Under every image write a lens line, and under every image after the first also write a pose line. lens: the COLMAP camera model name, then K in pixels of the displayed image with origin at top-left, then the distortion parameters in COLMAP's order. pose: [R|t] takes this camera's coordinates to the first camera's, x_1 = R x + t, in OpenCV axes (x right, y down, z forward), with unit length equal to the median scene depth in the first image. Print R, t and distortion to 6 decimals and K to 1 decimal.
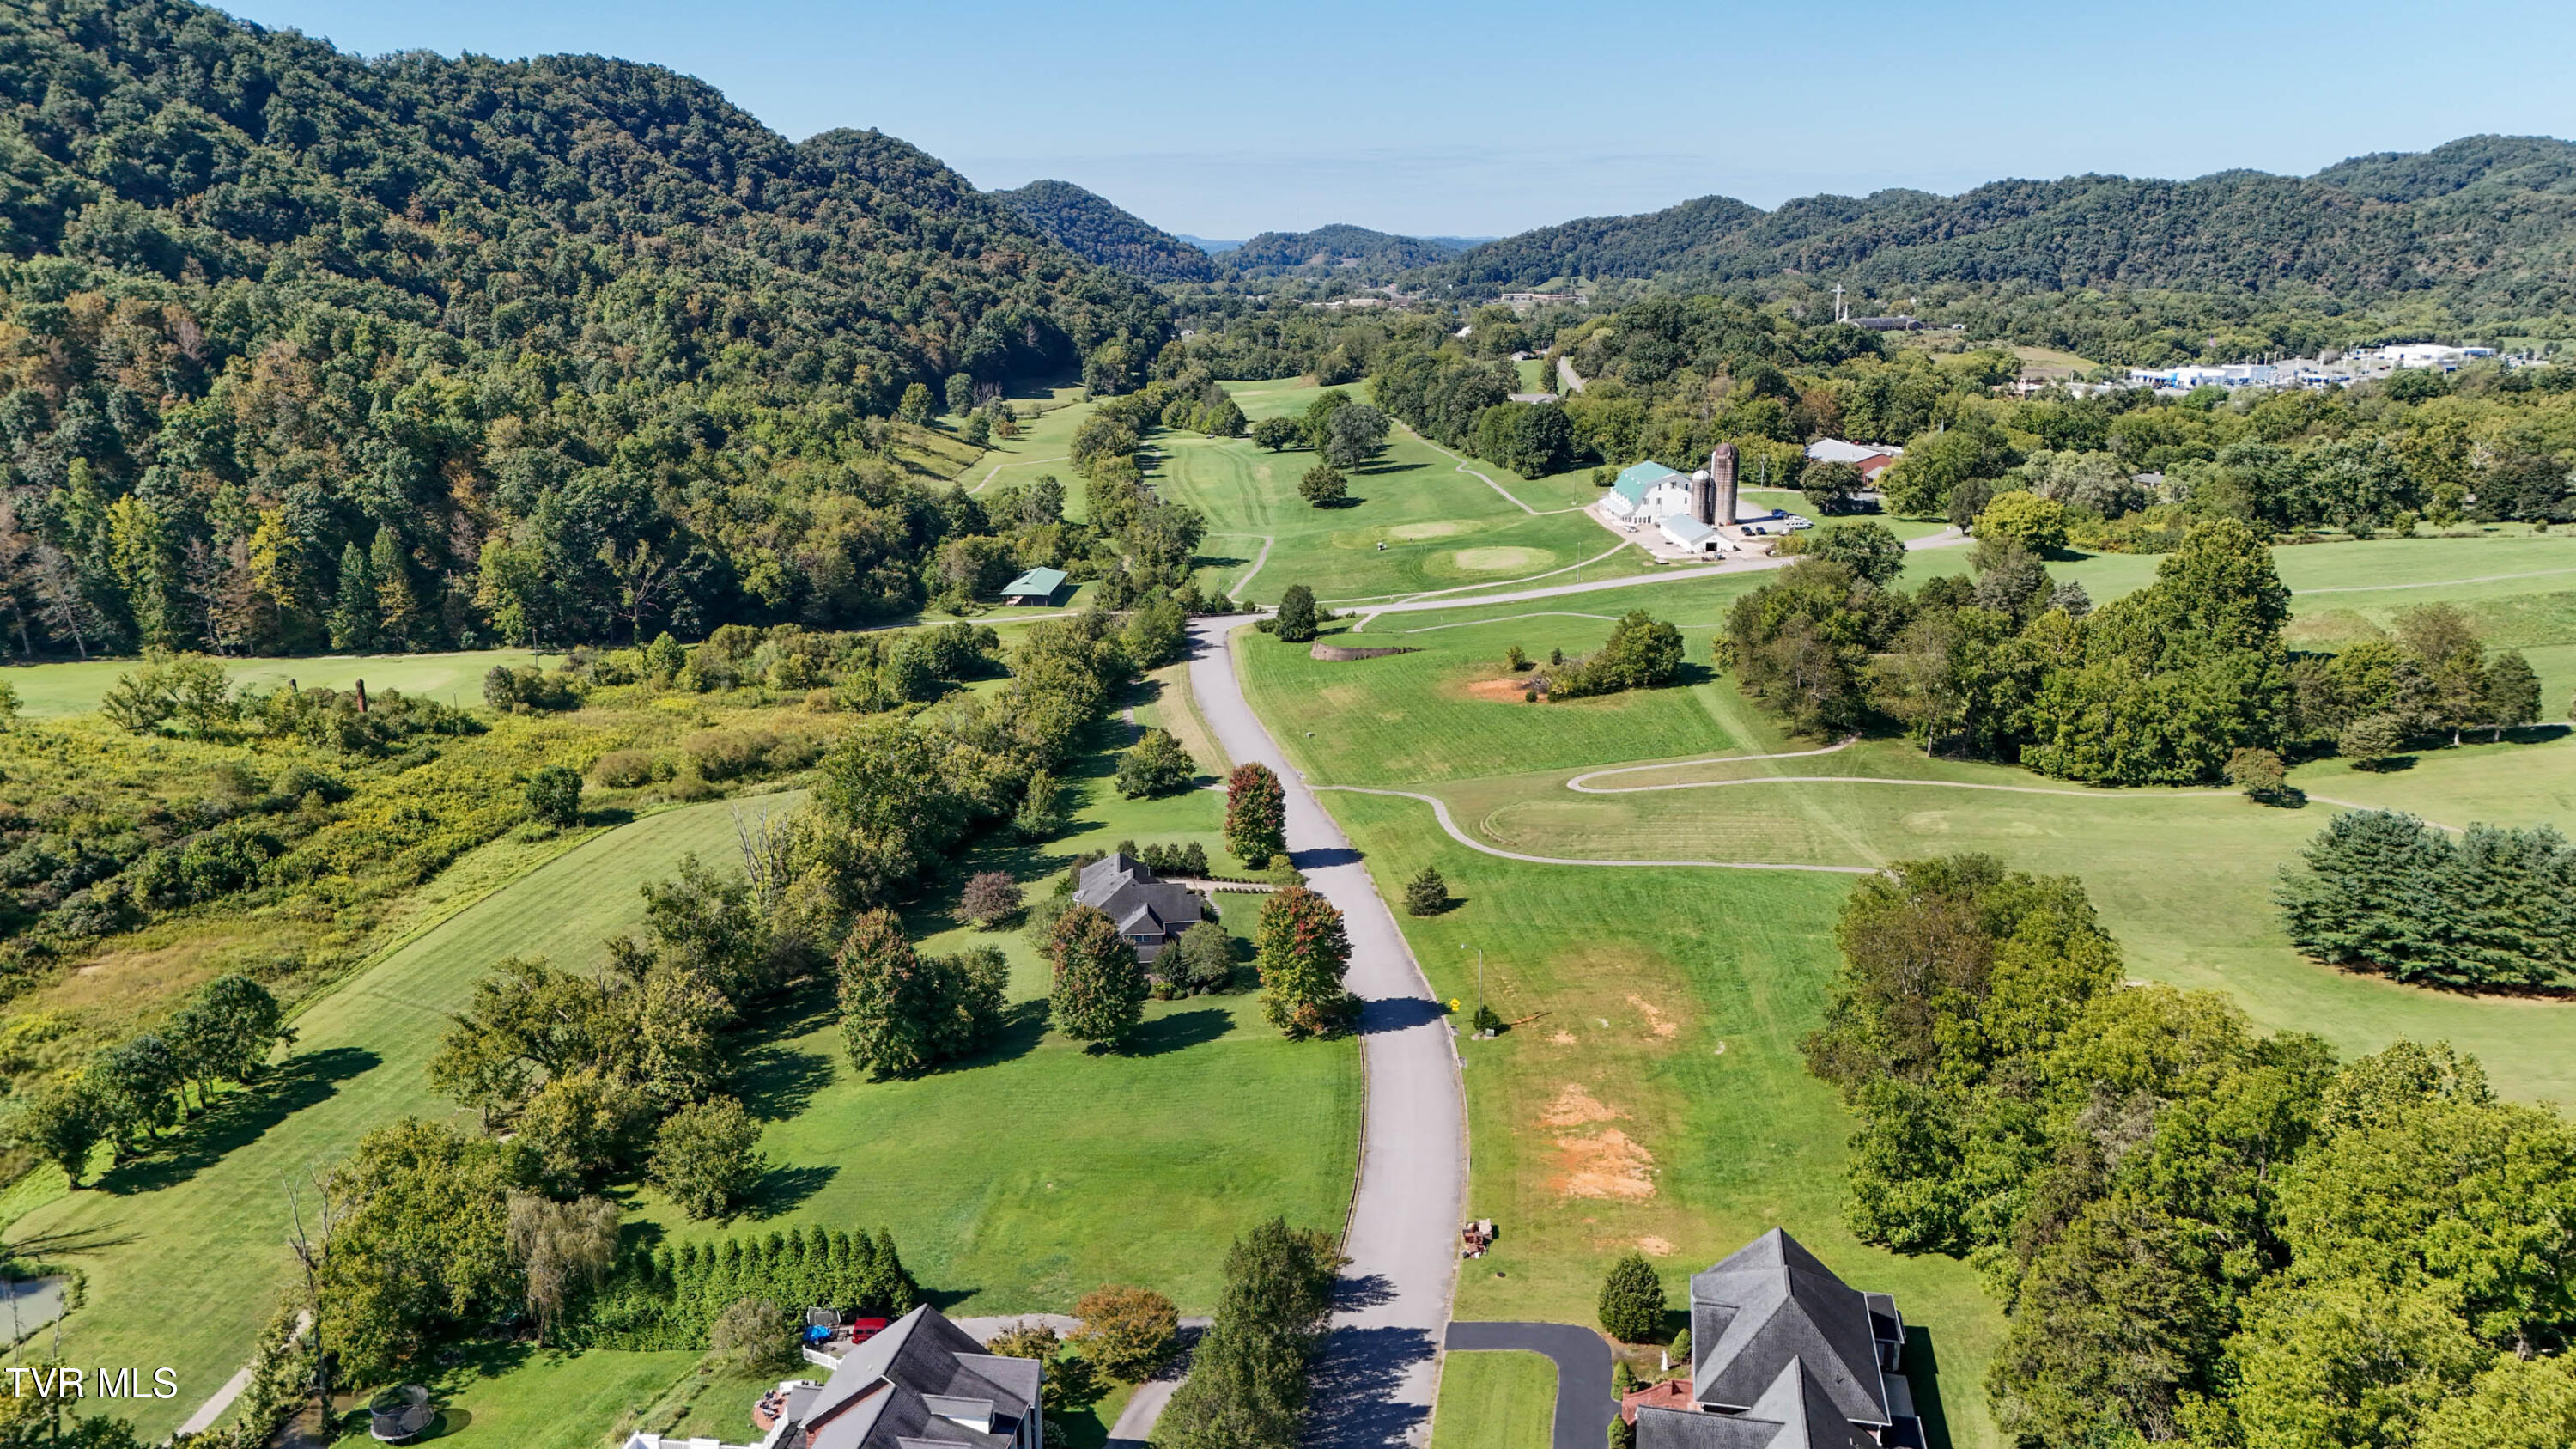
lens RADIAL K [[1888.8, 0, 1284.7], [0, 1888.8, 733.8], [0, 0, 1]] dist [0.074487, -0.066571]
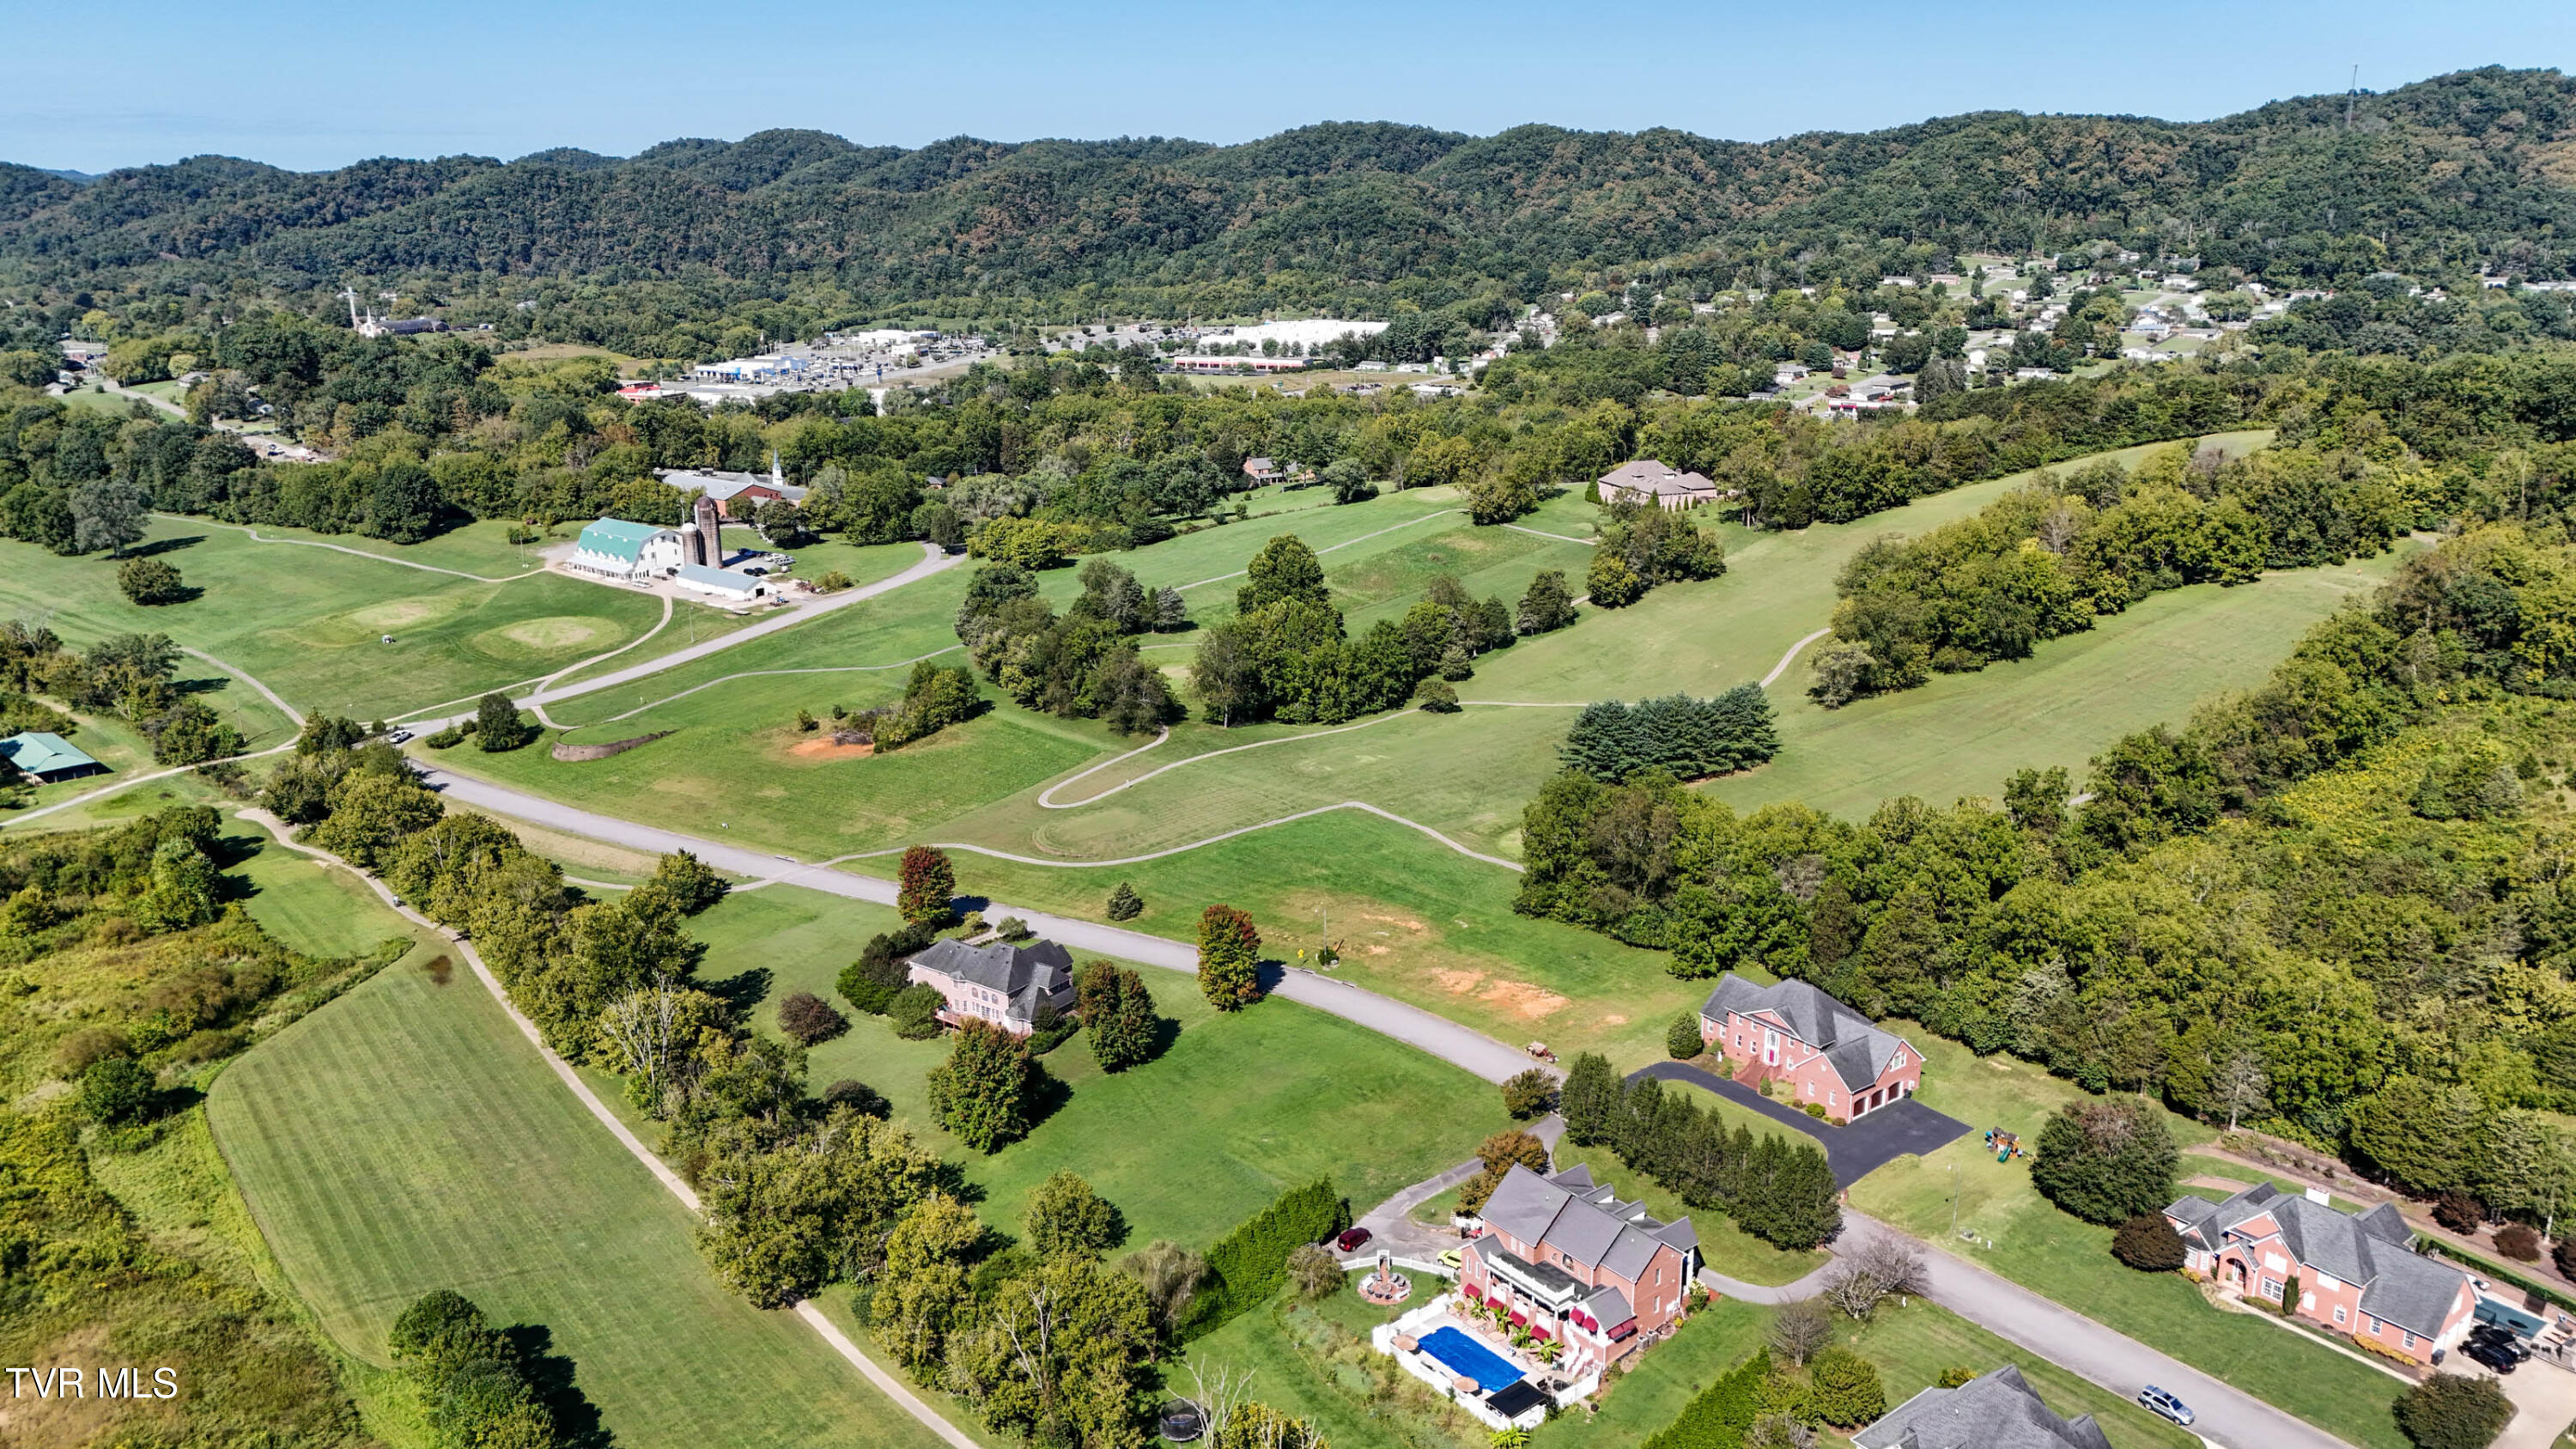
lens RADIAL K [[1888.8, 0, 1285.6], [0, 1888.8, 752.0], [0, 0, 1]] dist [0.074487, -0.066571]
pose [[0.665418, -0.213803, 0.715197, -0.434842], [0.190116, 0.975050, 0.114600, -0.083476], [-0.721855, 0.059713, 0.689464, -0.001152]]
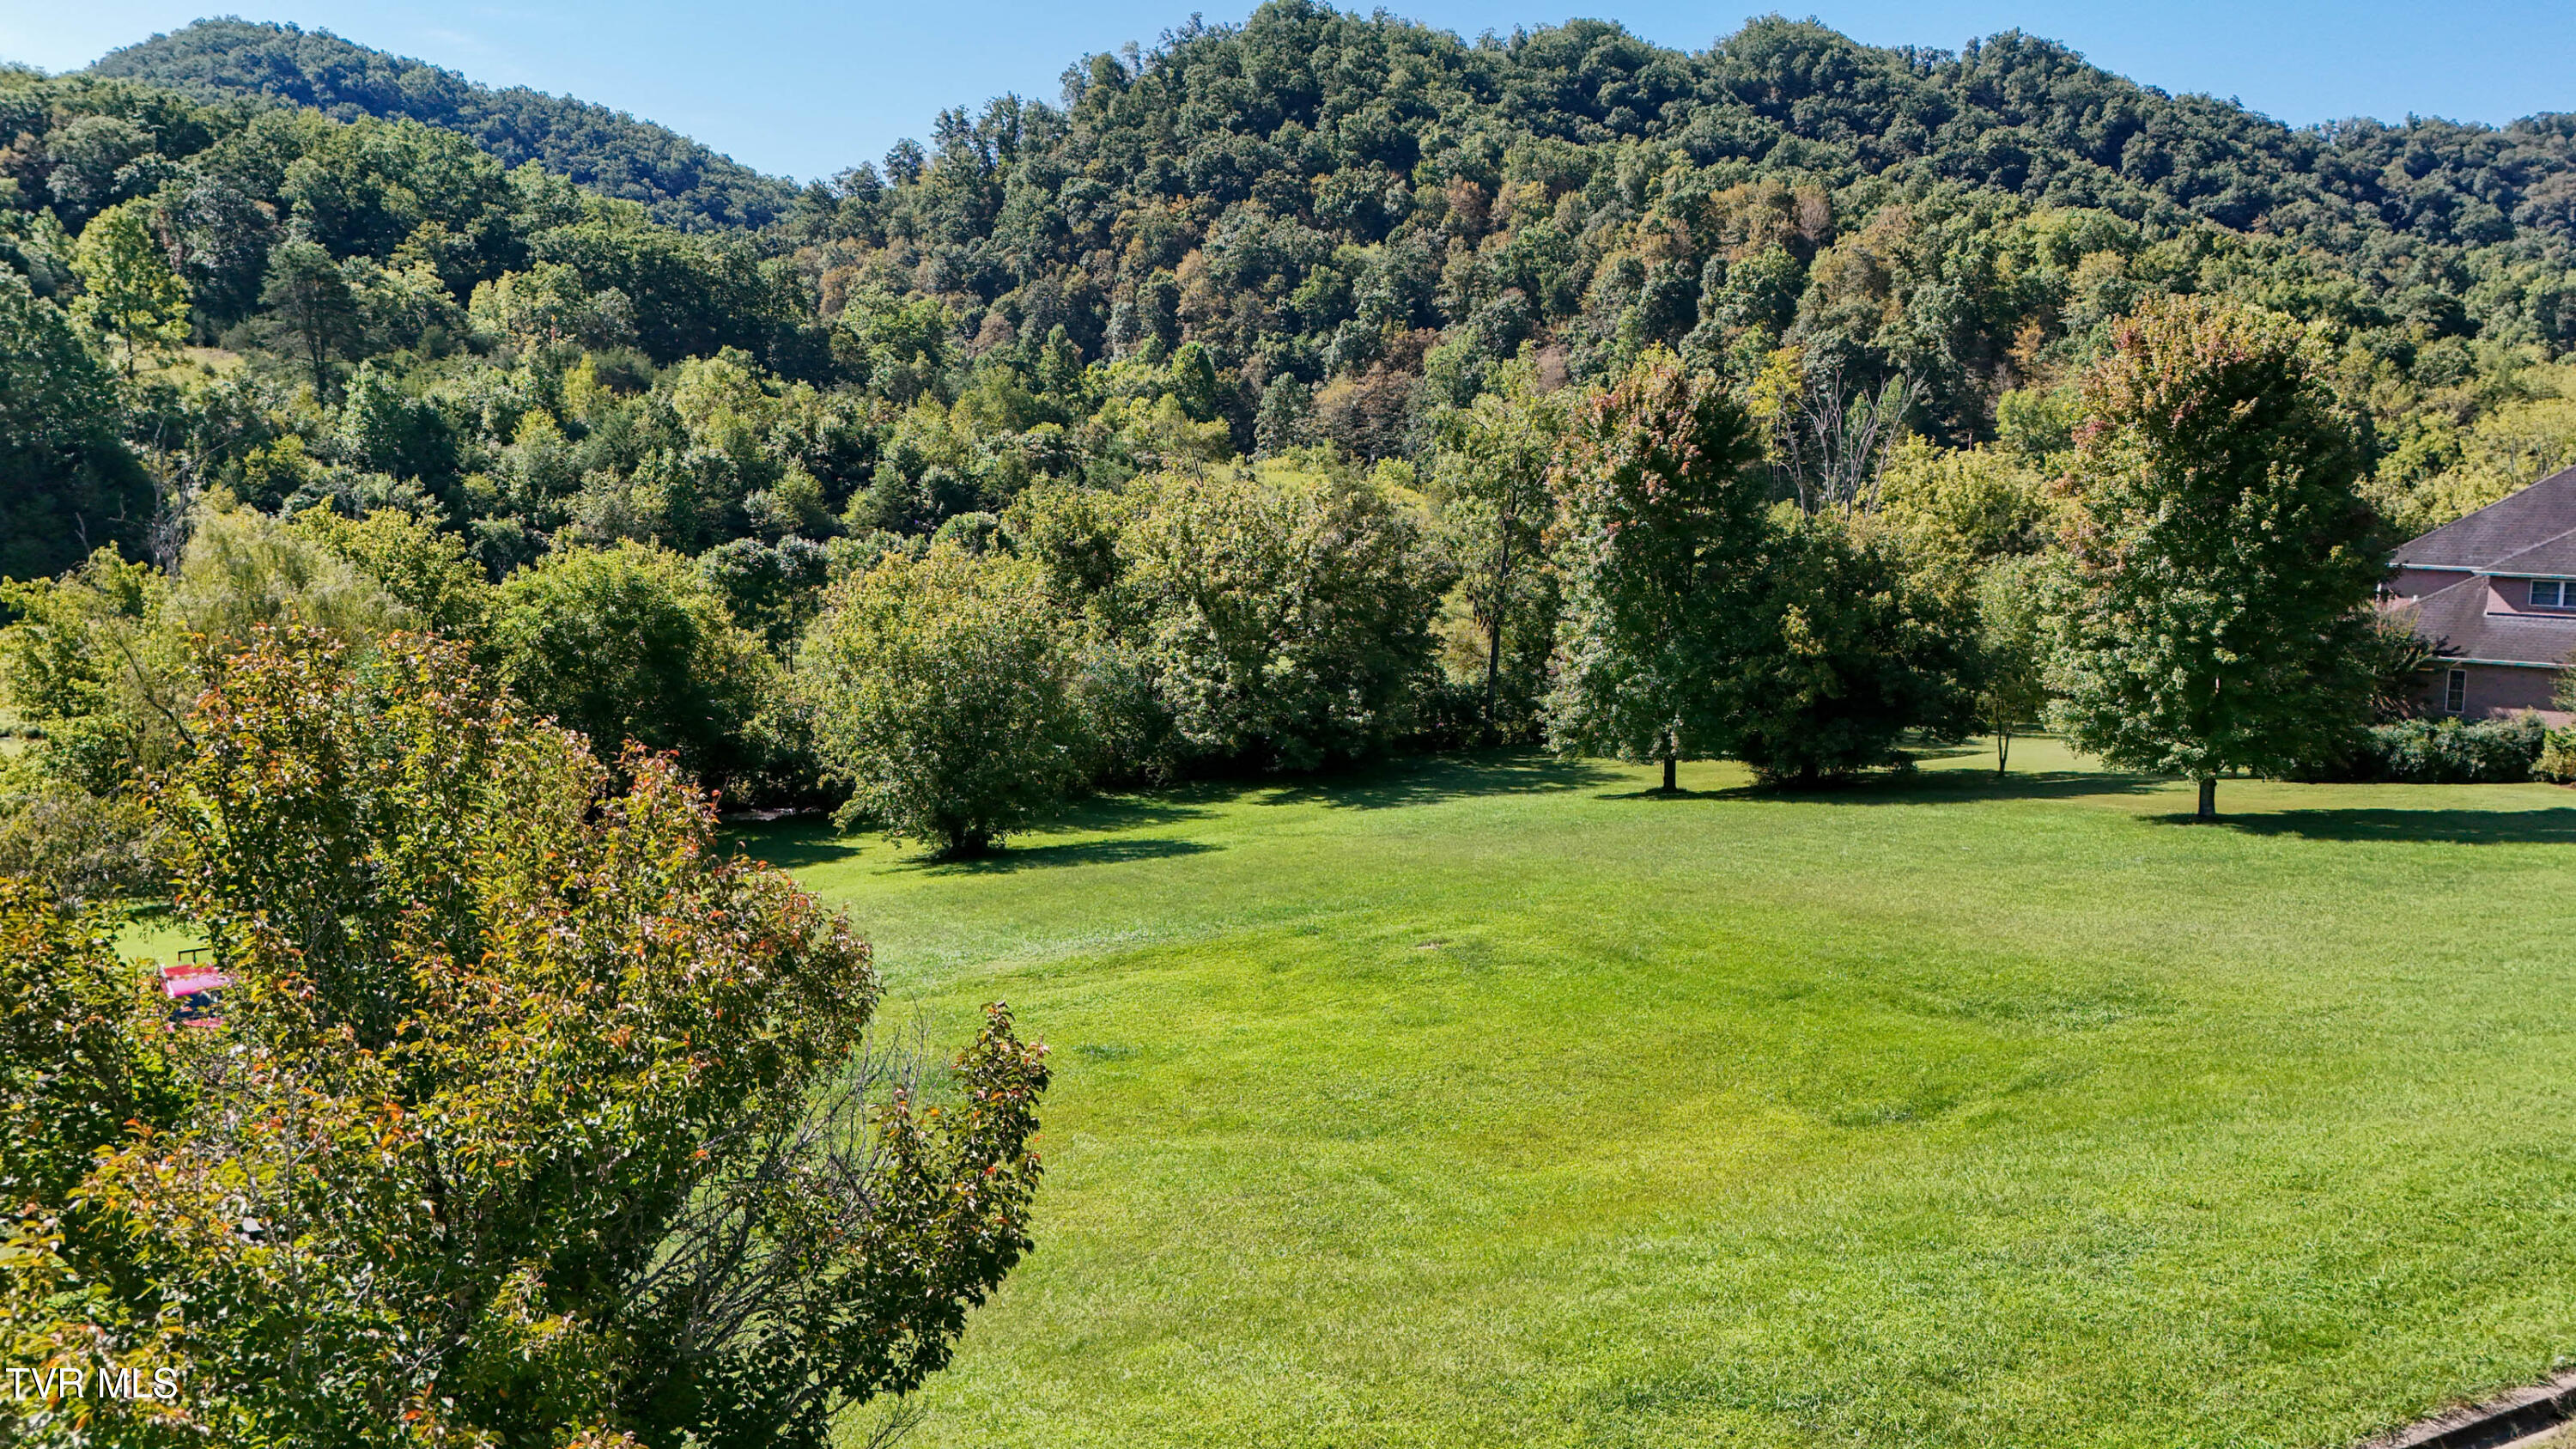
lens RADIAL K [[1888.8, 0, 1290.4], [0, 1888.8, 713.1], [0, 0, 1]] dist [0.074487, -0.066571]
pose [[0.586630, 0.108903, -0.802499, 0.027430], [-0.203692, 0.978903, -0.016057, 0.088658], [0.783820, 0.172882, 0.596437, 0.337682]]
